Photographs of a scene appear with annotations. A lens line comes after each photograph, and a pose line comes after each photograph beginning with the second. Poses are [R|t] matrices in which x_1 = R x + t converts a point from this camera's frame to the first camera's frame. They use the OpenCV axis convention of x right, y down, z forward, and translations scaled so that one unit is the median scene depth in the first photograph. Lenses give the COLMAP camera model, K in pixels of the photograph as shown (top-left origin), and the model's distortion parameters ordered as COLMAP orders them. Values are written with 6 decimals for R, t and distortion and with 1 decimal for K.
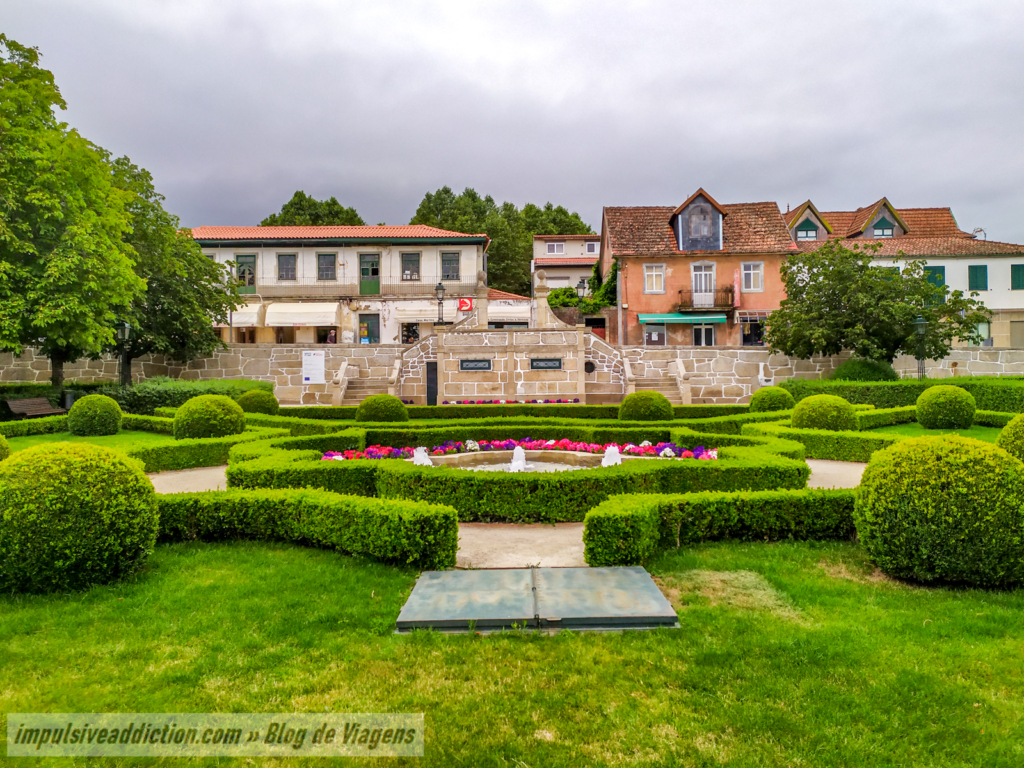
lens RADIAL K [[757.1, 0, 512.0], [0, 757.1, 384.0], [0, 0, 1]] dist [0.061008, -0.061661]
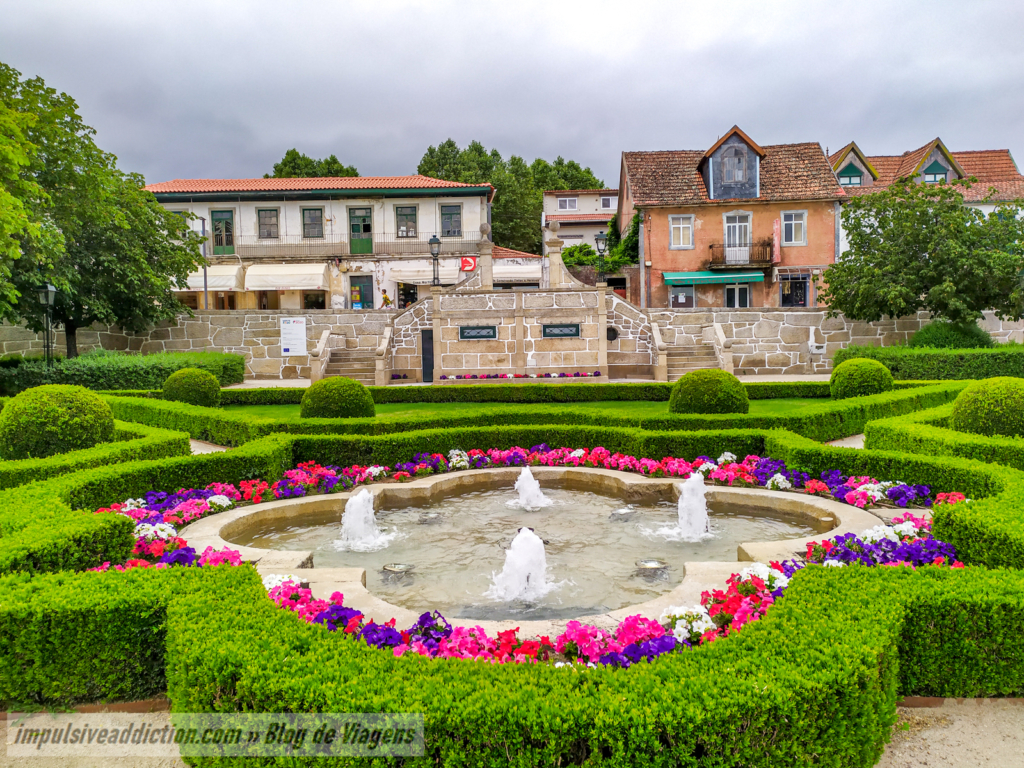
lens RADIAL K [[710.8, 0, 525.6], [0, 710.8, 401.0], [0, 0, 1]] dist [0.057147, -0.047958]
pose [[0.999948, -0.009780, 0.002785, 0.001949], [0.009548, 0.997230, 0.073761, -0.005685], [-0.003498, -0.073730, 0.997272, 0.158661]]
